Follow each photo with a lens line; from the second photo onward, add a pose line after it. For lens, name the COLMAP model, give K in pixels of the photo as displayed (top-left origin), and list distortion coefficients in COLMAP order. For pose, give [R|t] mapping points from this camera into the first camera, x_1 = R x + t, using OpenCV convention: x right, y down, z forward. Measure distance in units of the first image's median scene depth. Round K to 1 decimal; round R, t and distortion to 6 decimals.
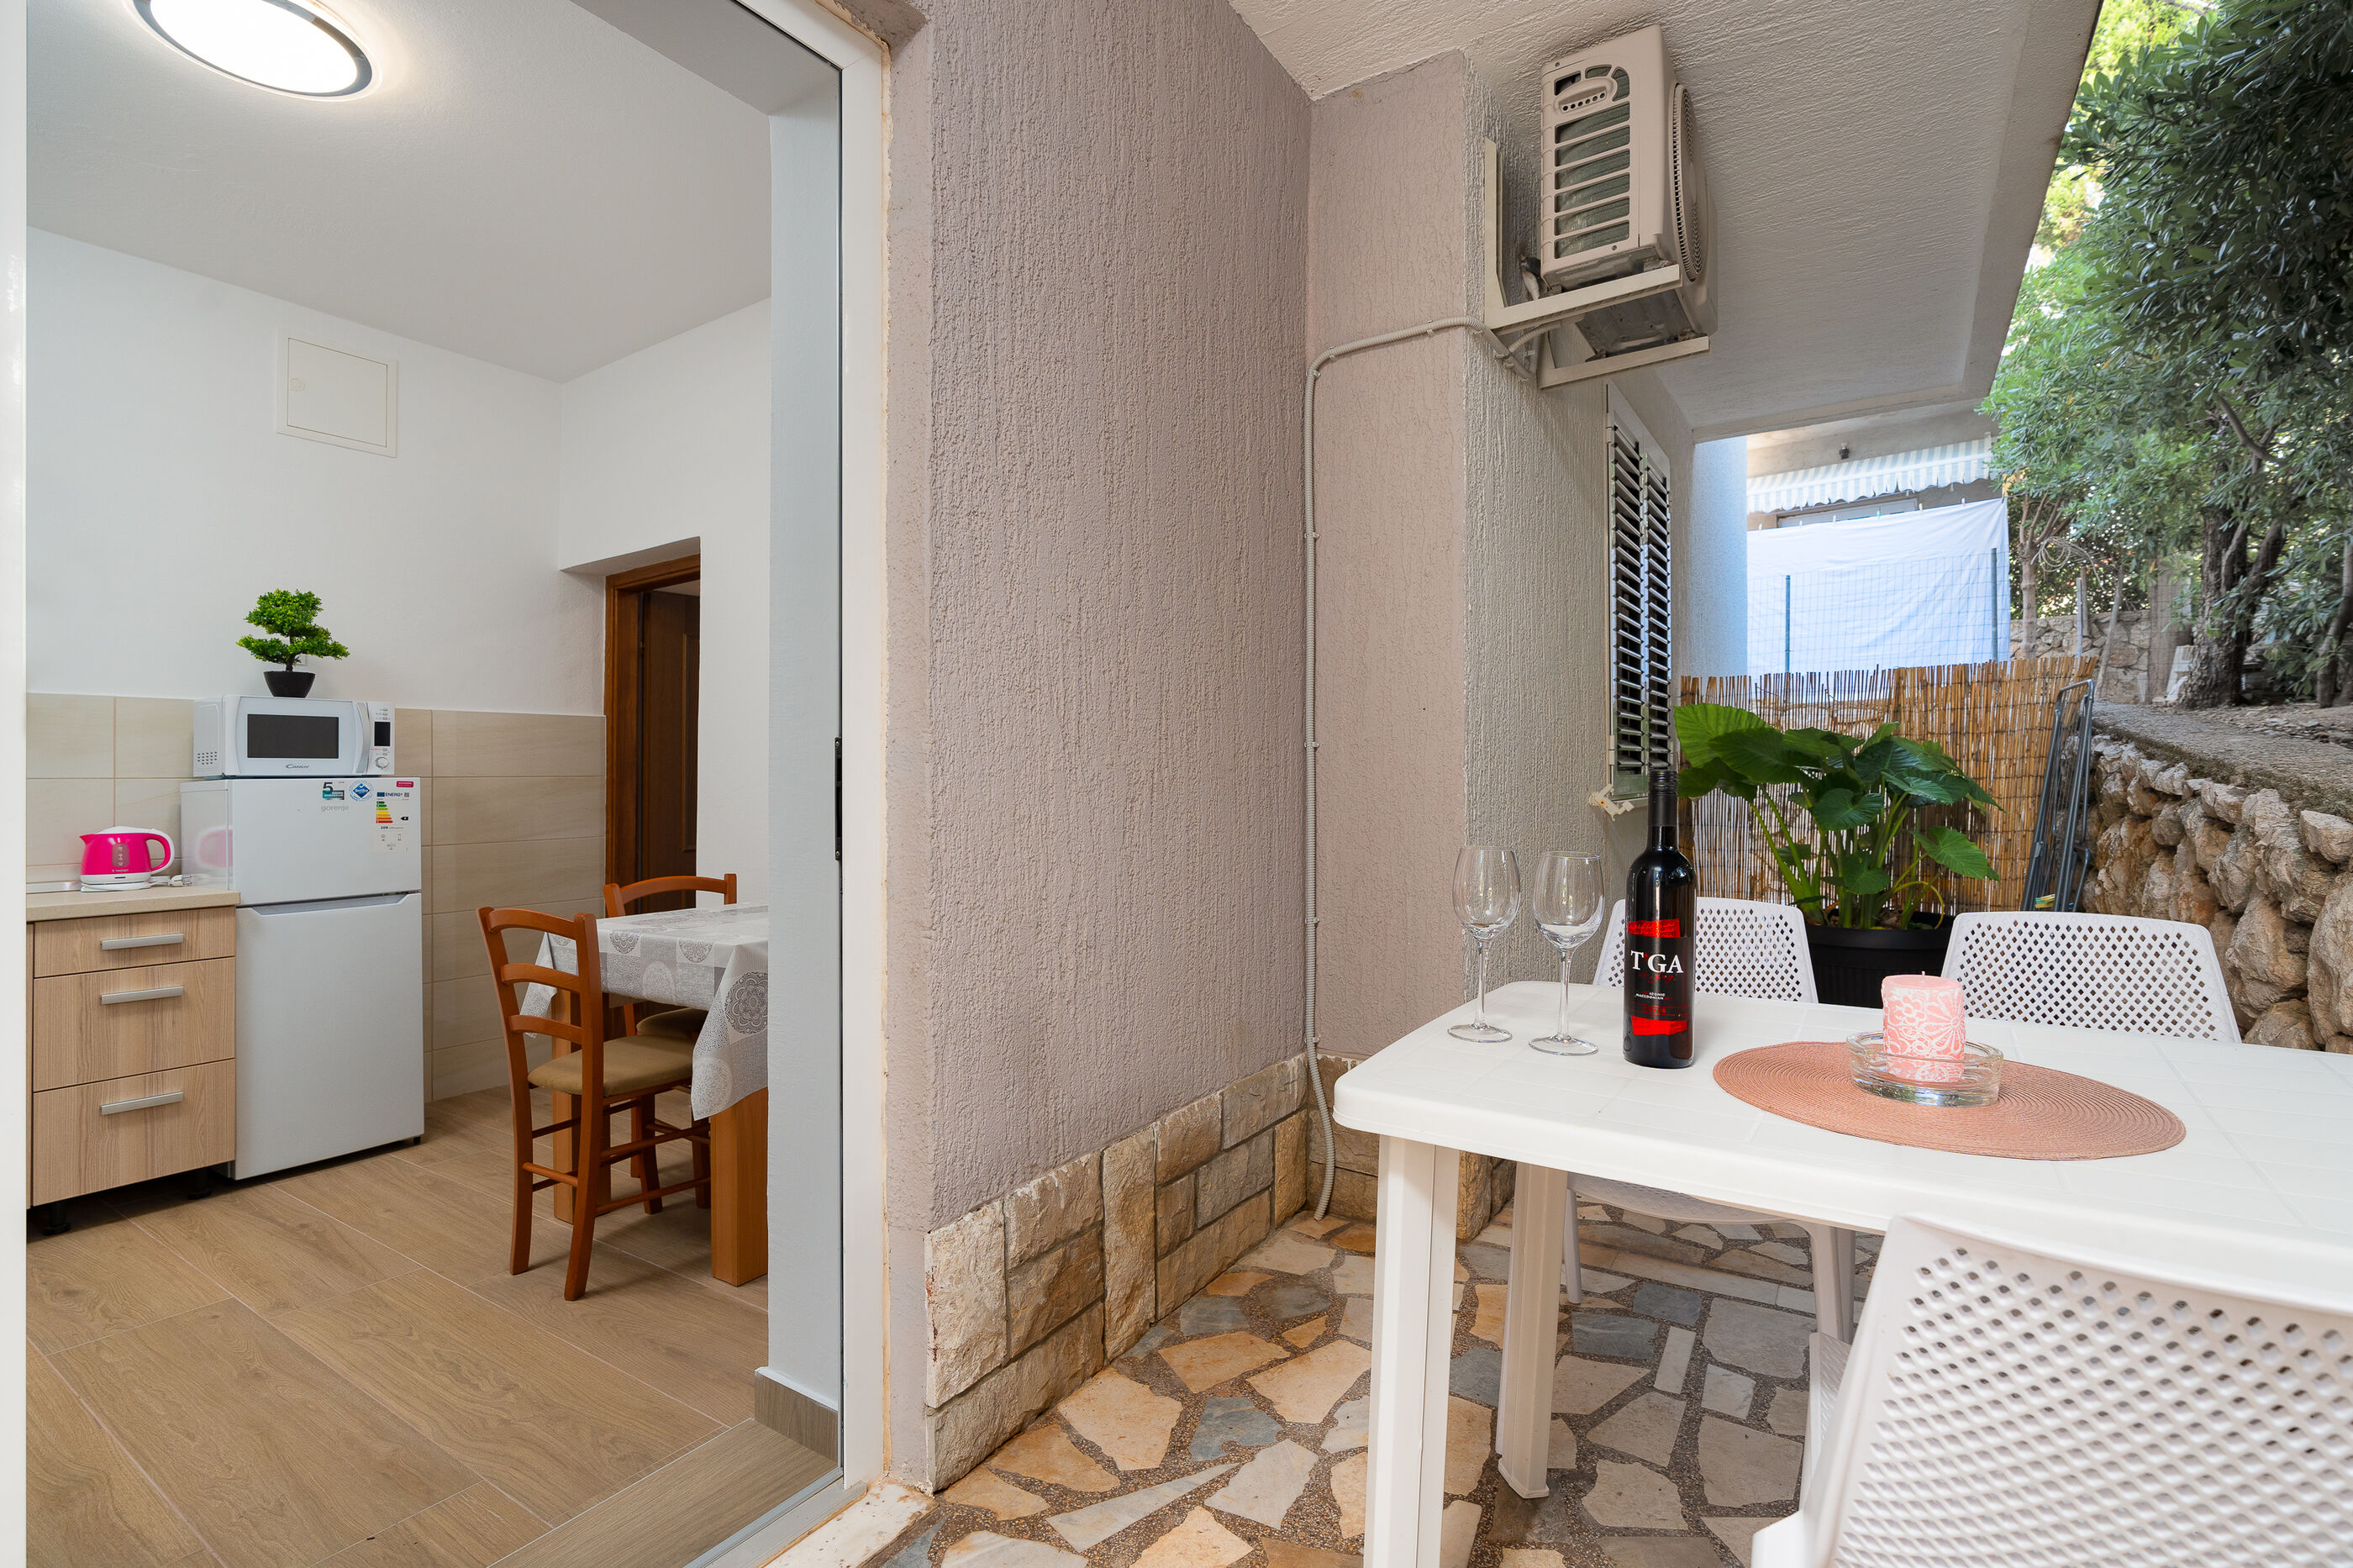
lens RADIAL K [[1218.9, 0, 1267.3], [0, 1218.9, 724.5], [0, 0, 1]] dist [0.001905, 0.000304]
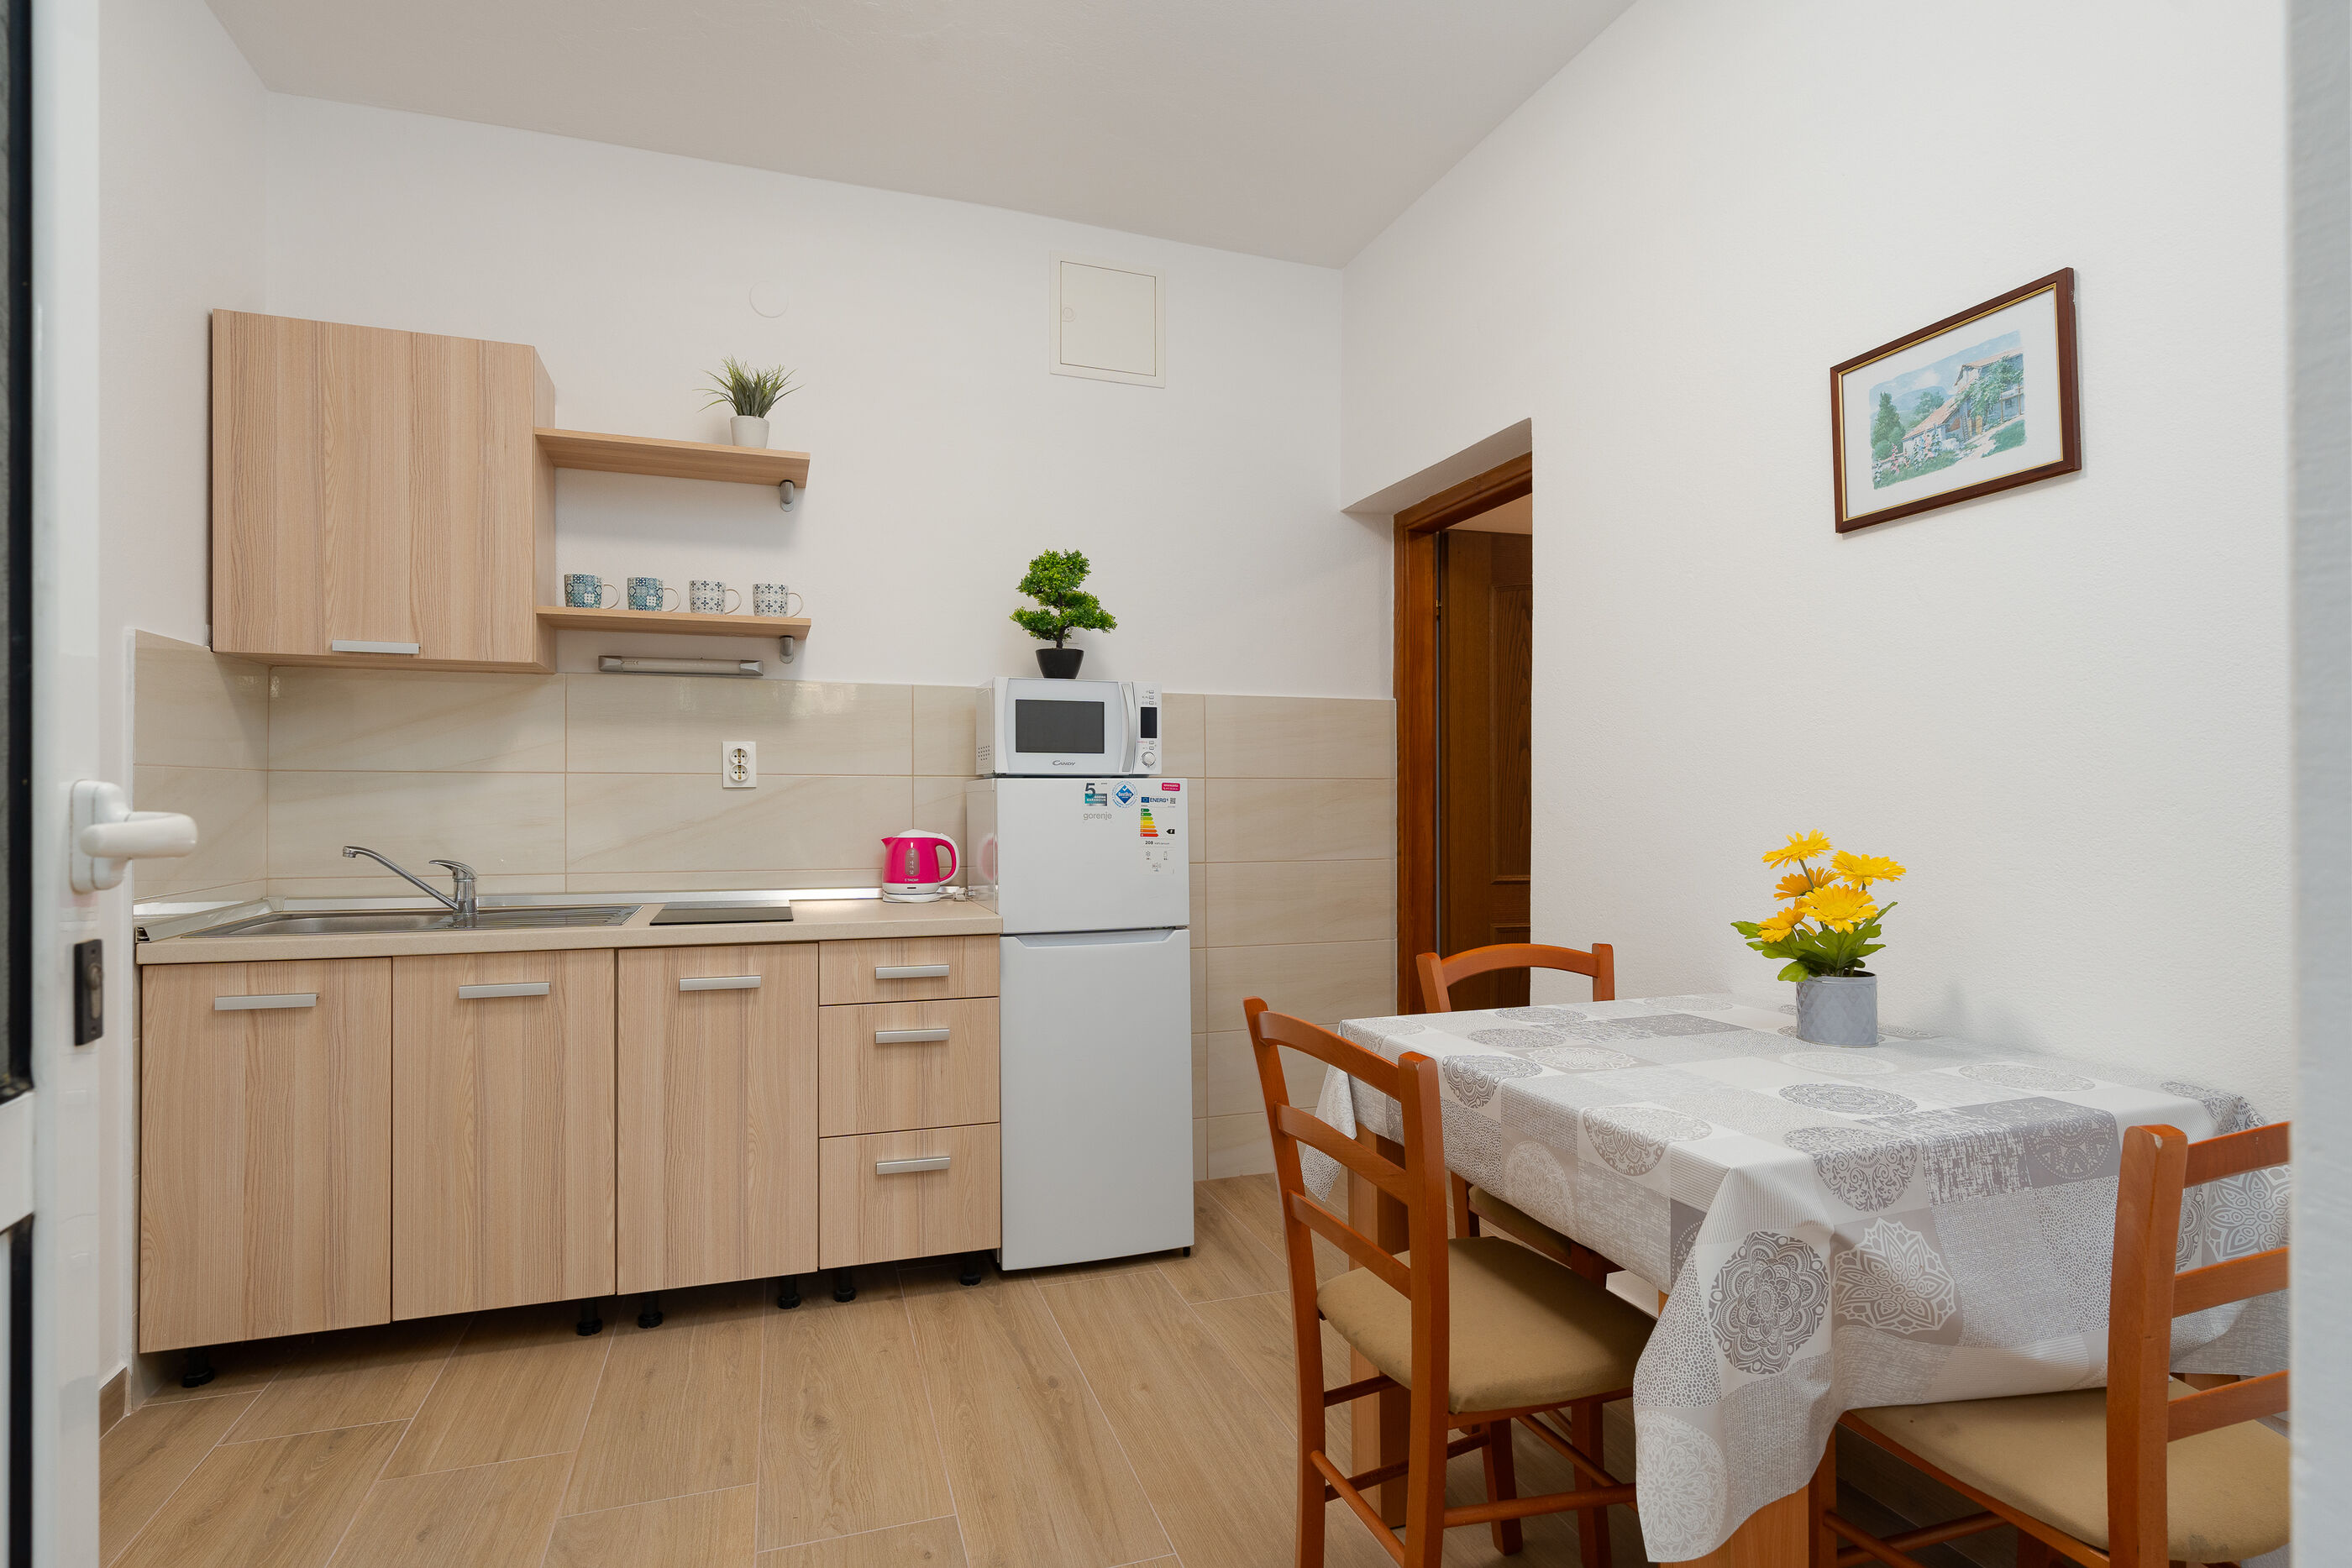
lens RADIAL K [[1159.3, 0, 1173.0], [0, 1159.3, 837.0], [0, 0, 1]] dist [-0.003673, -0.000291]
pose [[0.795488, 0.042099, -0.604505, -0.271462], [0.011661, 0.996336, 0.084732, 0.019031], [0.605857, -0.074452, 0.792083, 0.434017]]
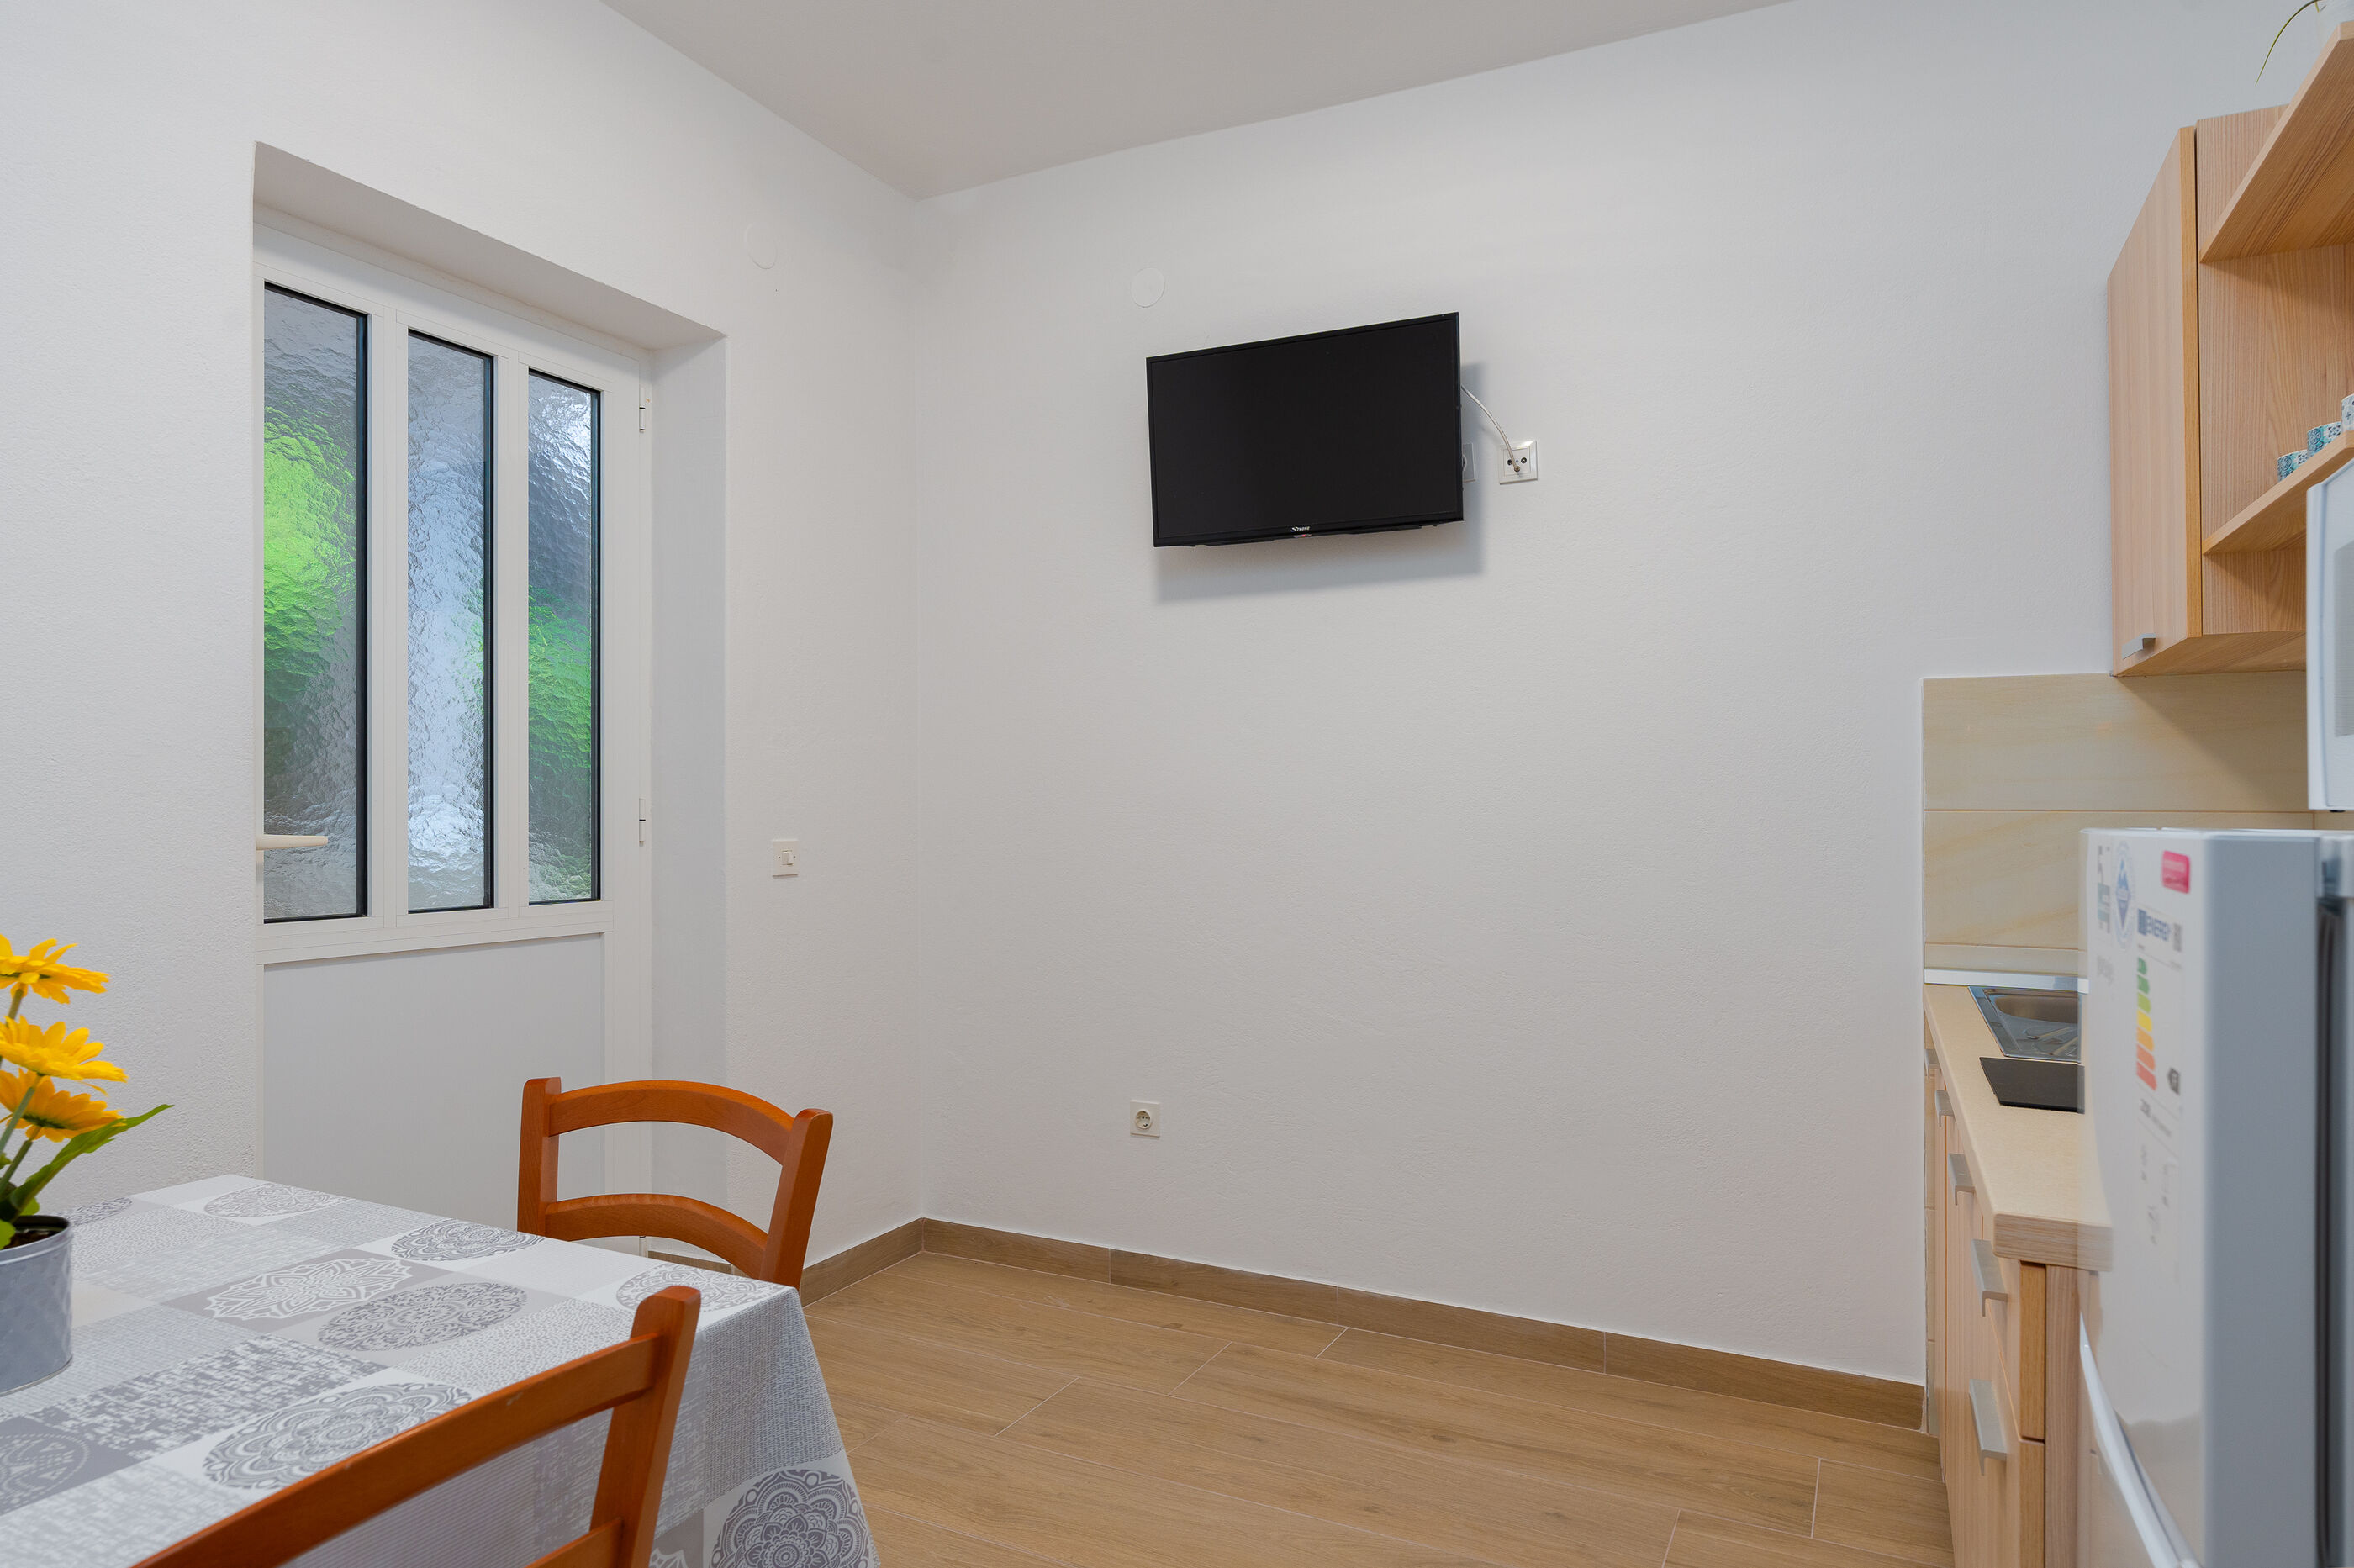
lens RADIAL K [[1347.4, 0, 1227.7], [0, 1347.4, 870.3], [0, 0, 1]] dist [-0.000615, -0.000369]
pose [[-0.988935, 0.019087, -0.147119, -0.573135], [0.018927, 0.999818, 0.002493, 0.047707], [0.147140, -0.000319, -0.989116, 1.201465]]
